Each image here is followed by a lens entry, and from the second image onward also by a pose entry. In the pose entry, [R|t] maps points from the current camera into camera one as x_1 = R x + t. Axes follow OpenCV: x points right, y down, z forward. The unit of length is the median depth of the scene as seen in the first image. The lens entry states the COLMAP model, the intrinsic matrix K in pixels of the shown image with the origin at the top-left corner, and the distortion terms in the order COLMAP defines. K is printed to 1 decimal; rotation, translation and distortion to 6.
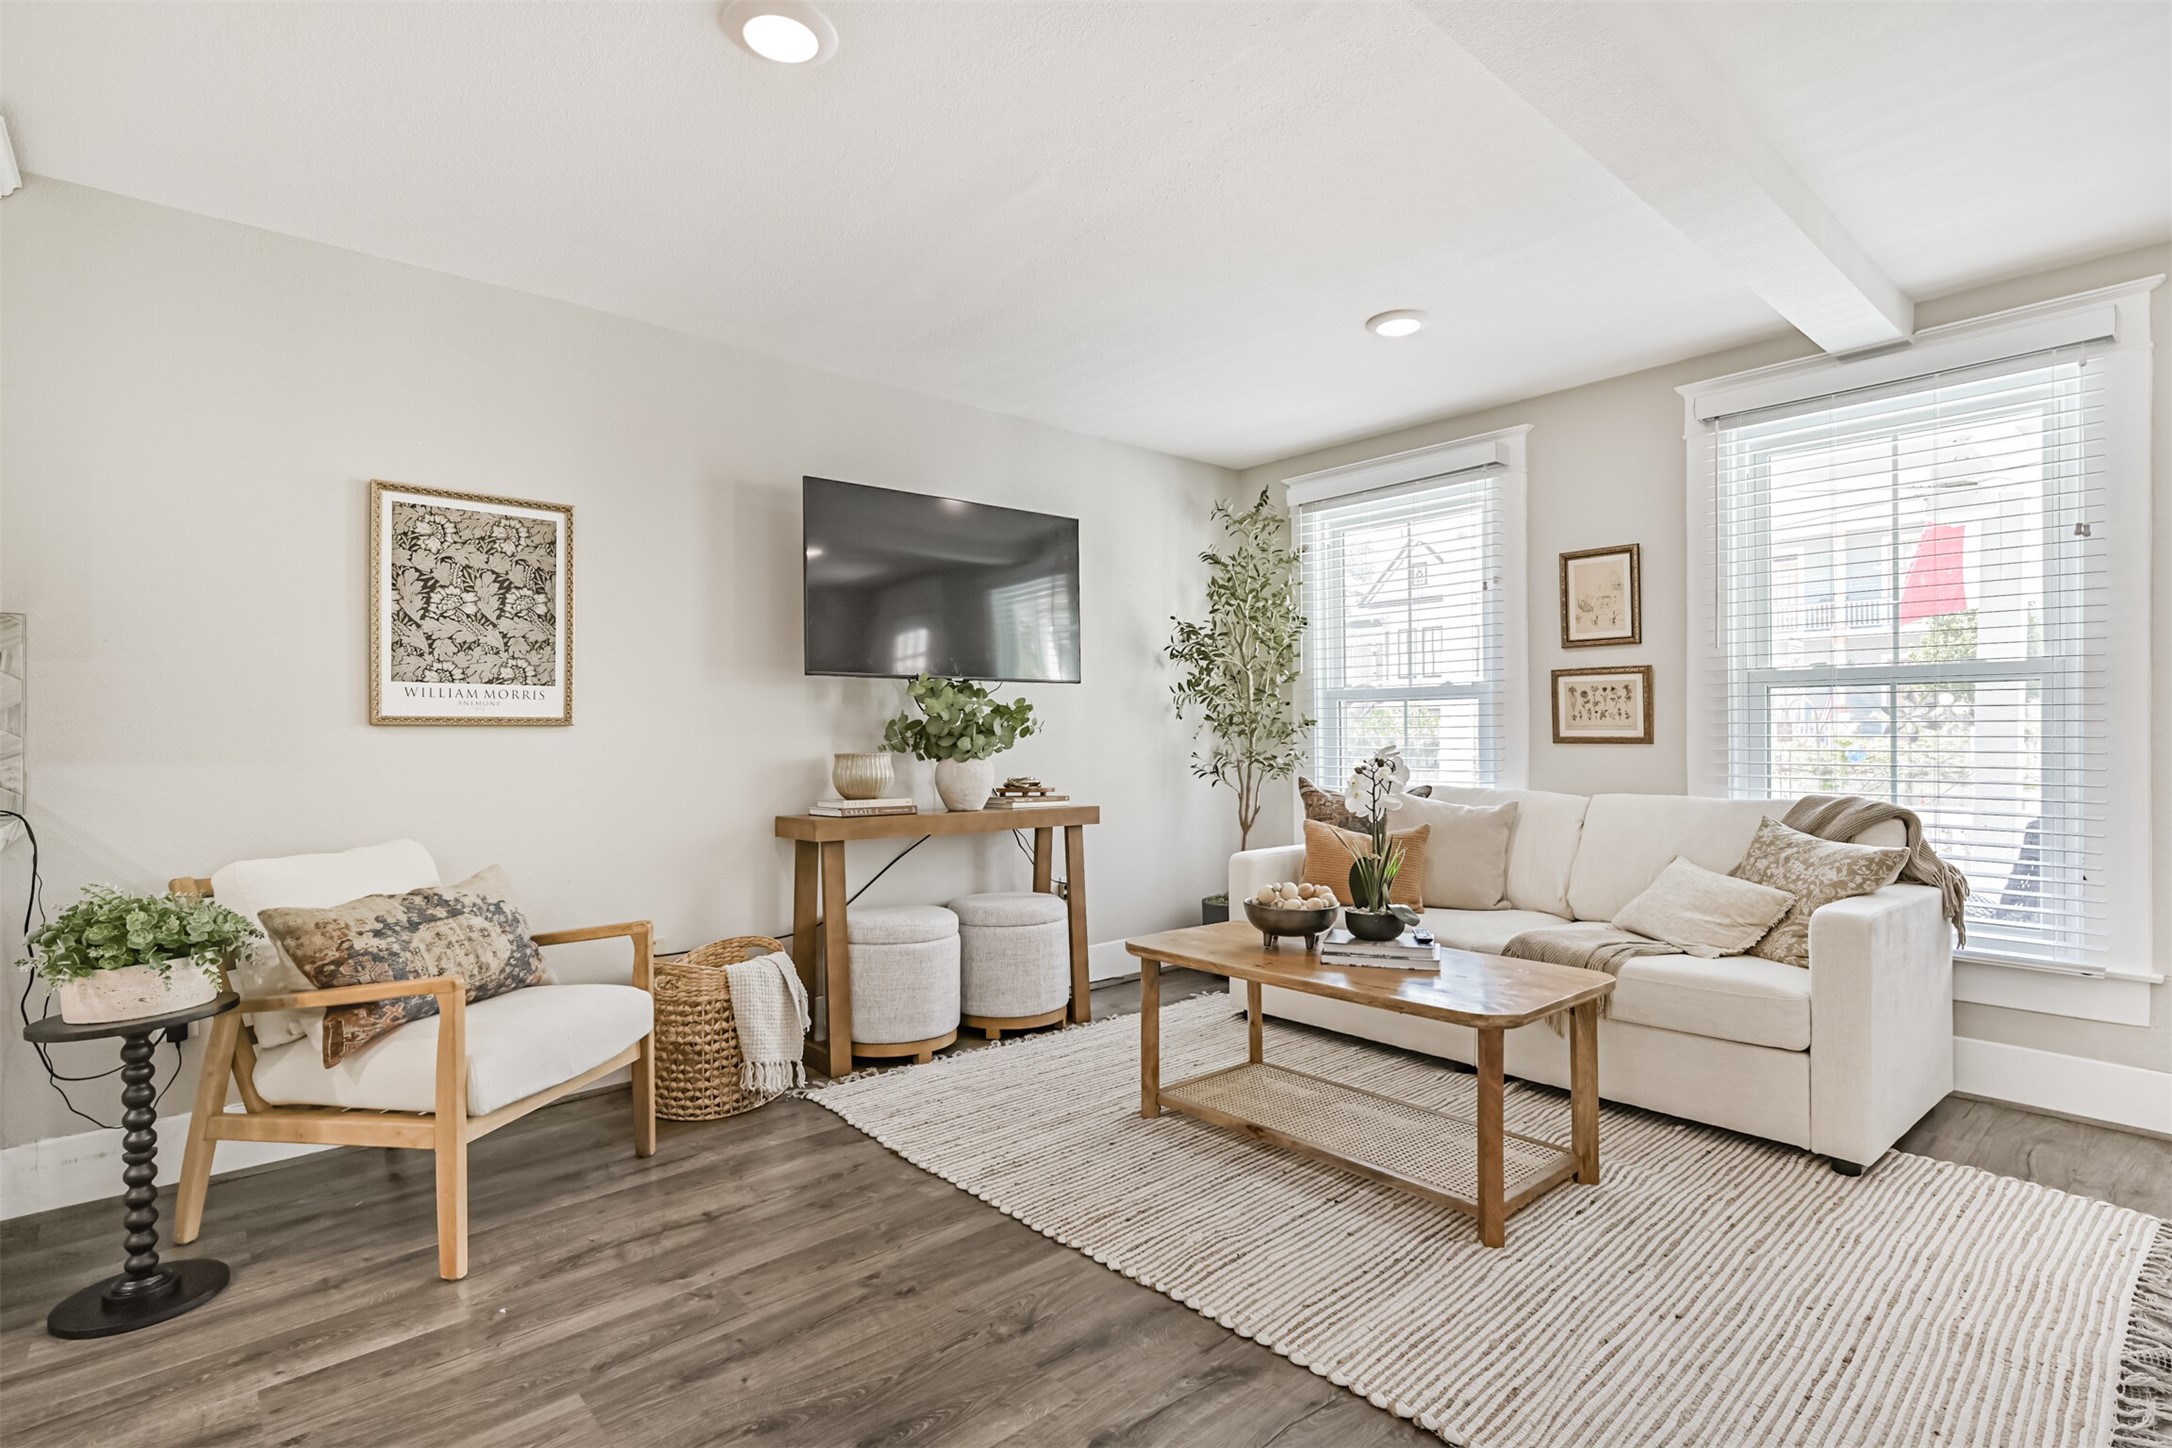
lens RADIAL K [[1046.4, 0, 1092.0], [0, 1046.4, 732.7], [0, 0, 1]] dist [0.006098, 0.000277]
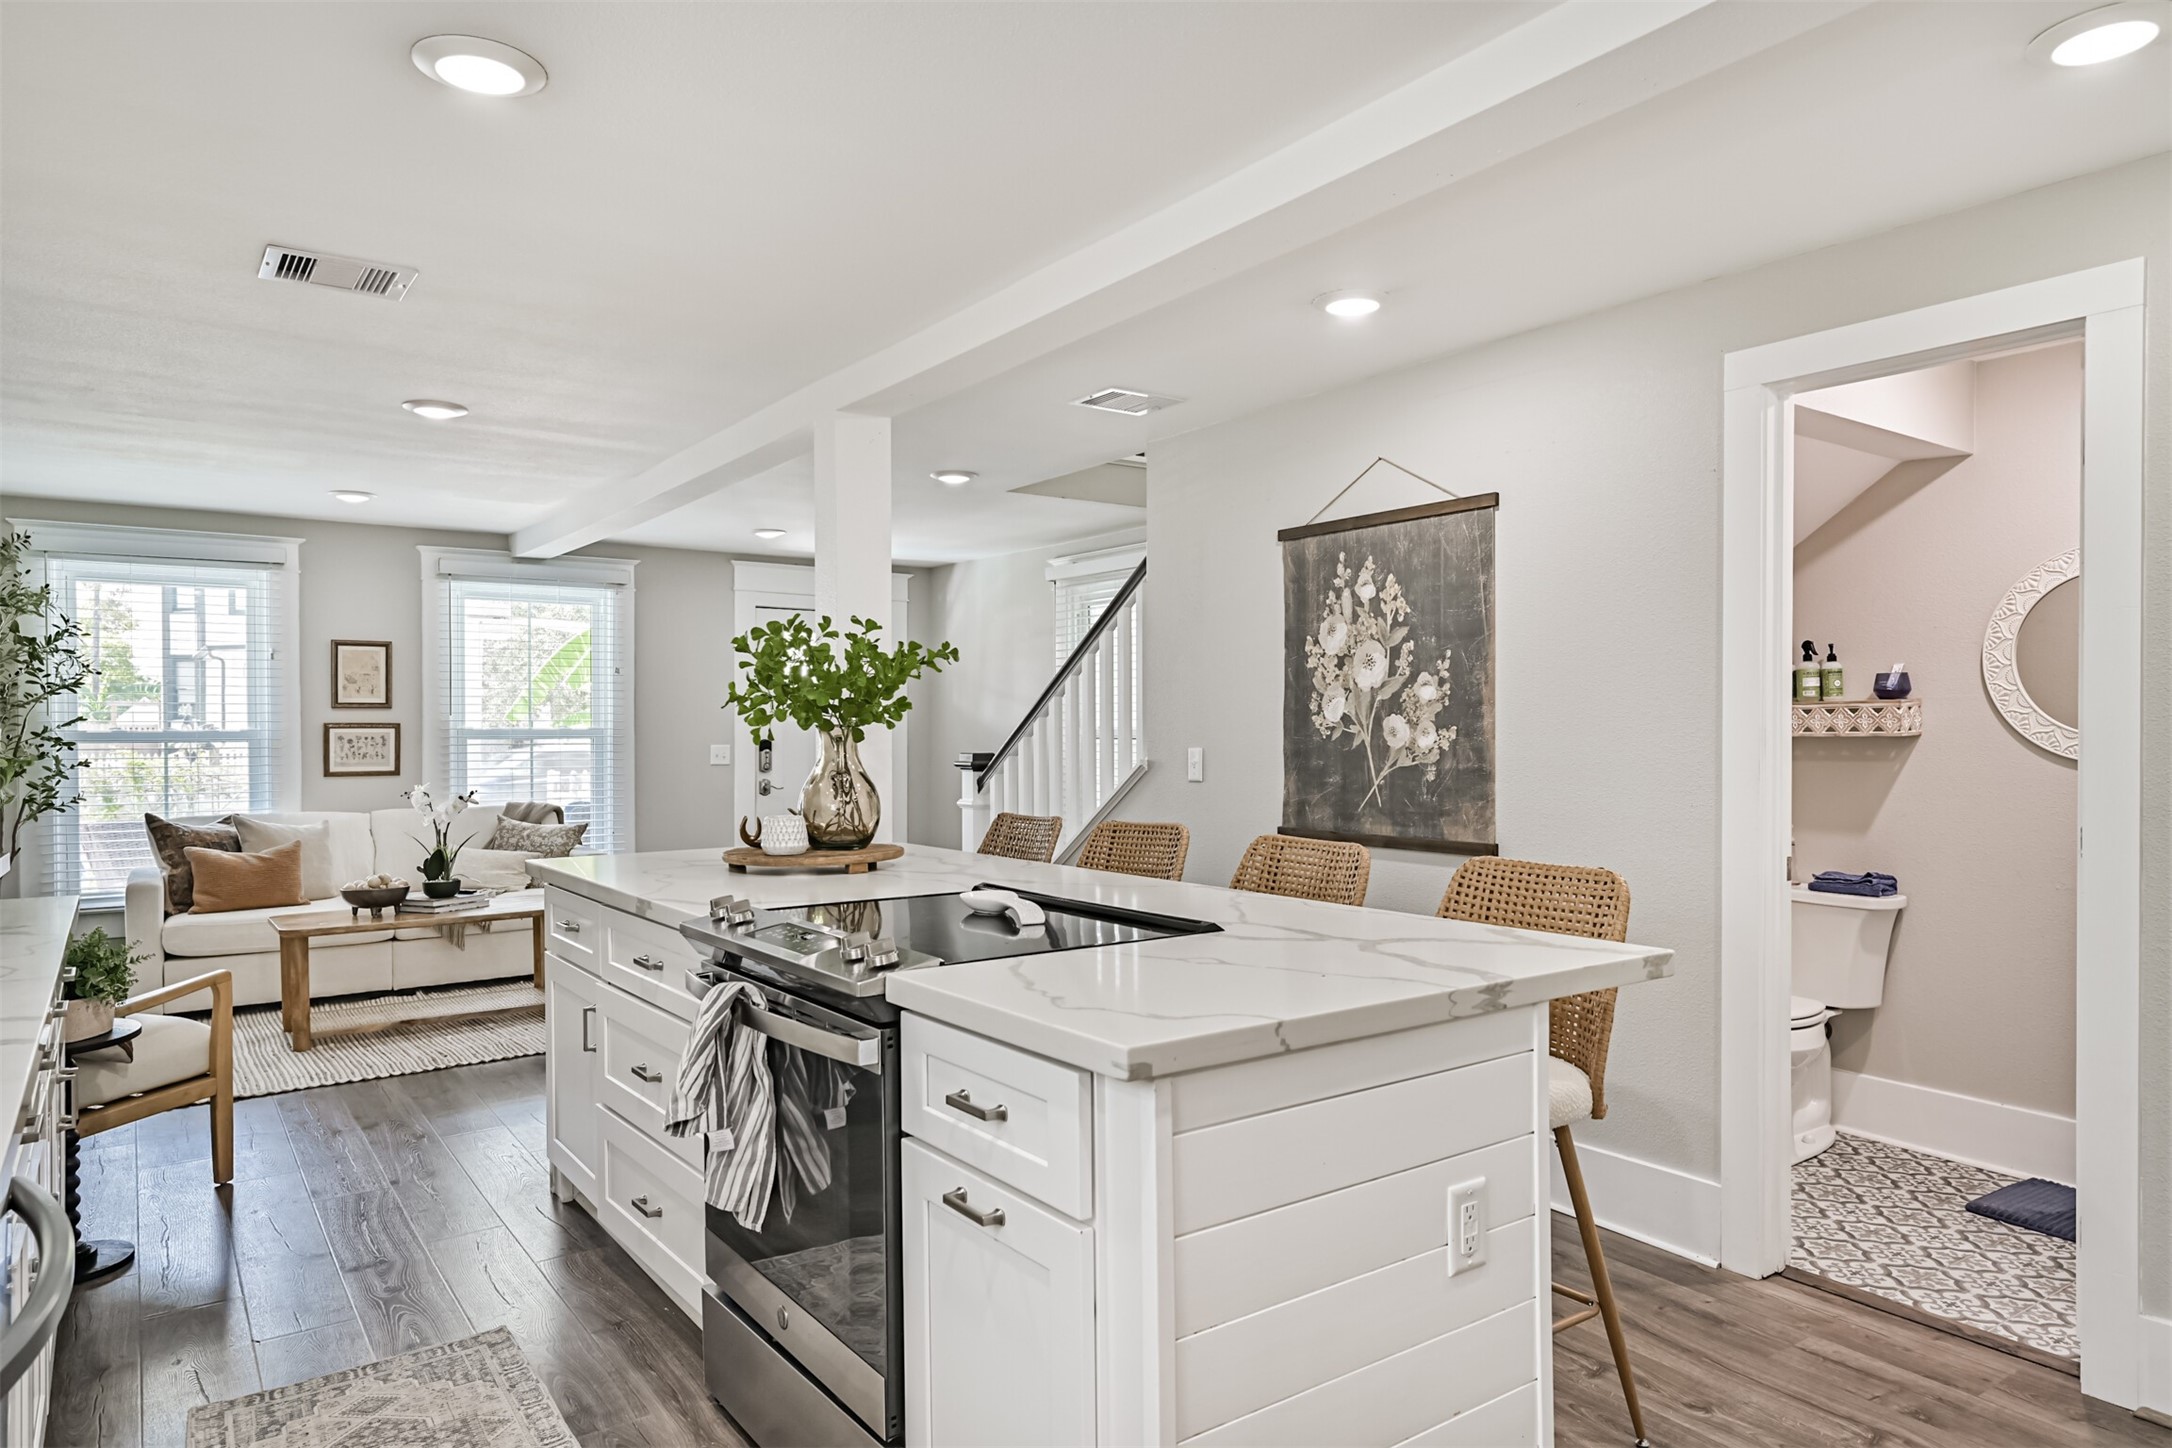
lens RADIAL K [[1335.6, 0, 1094.5], [0, 1335.6, 743.3], [0, 0, 1]] dist [0.006903, 0.000548]
pose [[0.108150, -0.007837, 0.994104, -1.706448], [0.001963, 0.999969, 0.007670, -0.064589], [-0.994133, 0.001122, 0.108162, -0.274230]]
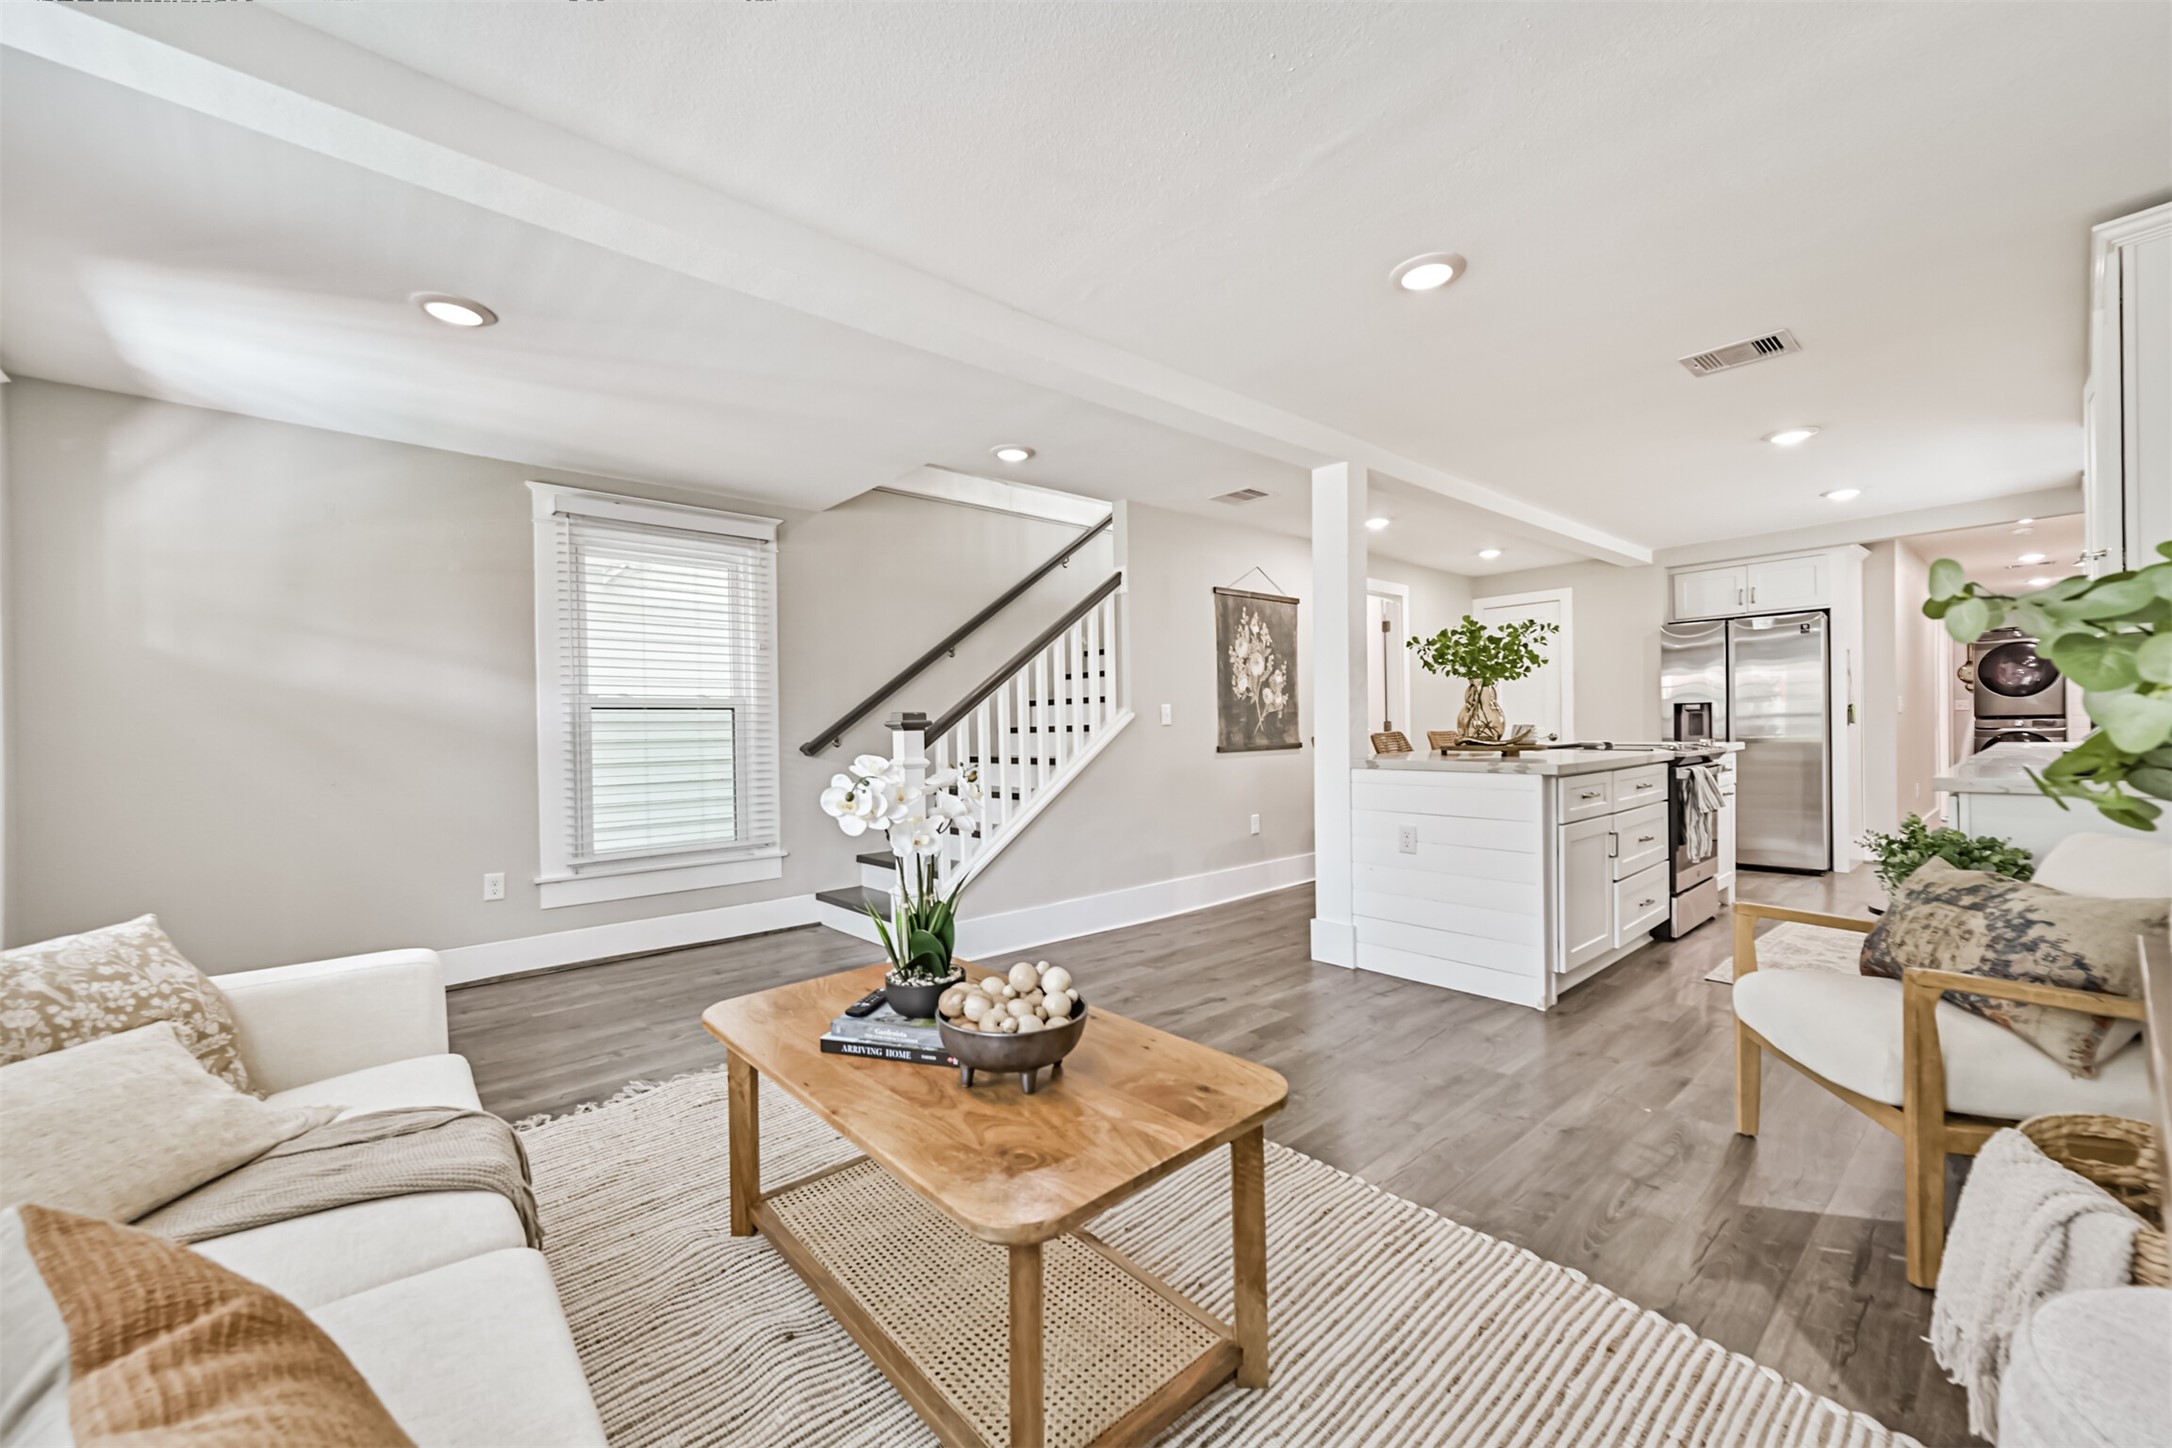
lens RADIAL K [[851.8, 0, 1094.8], [0, 851.8, 728.7], [0, 0, 1]] dist [-0.001279, -0.000249]
pose [[-0.999786, 0.020589, -0.002078, 0.143263], [0.020586, 0.999787, 0.001373, -0.001166], [0.002106, 0.001330, -0.999997, 1.523287]]
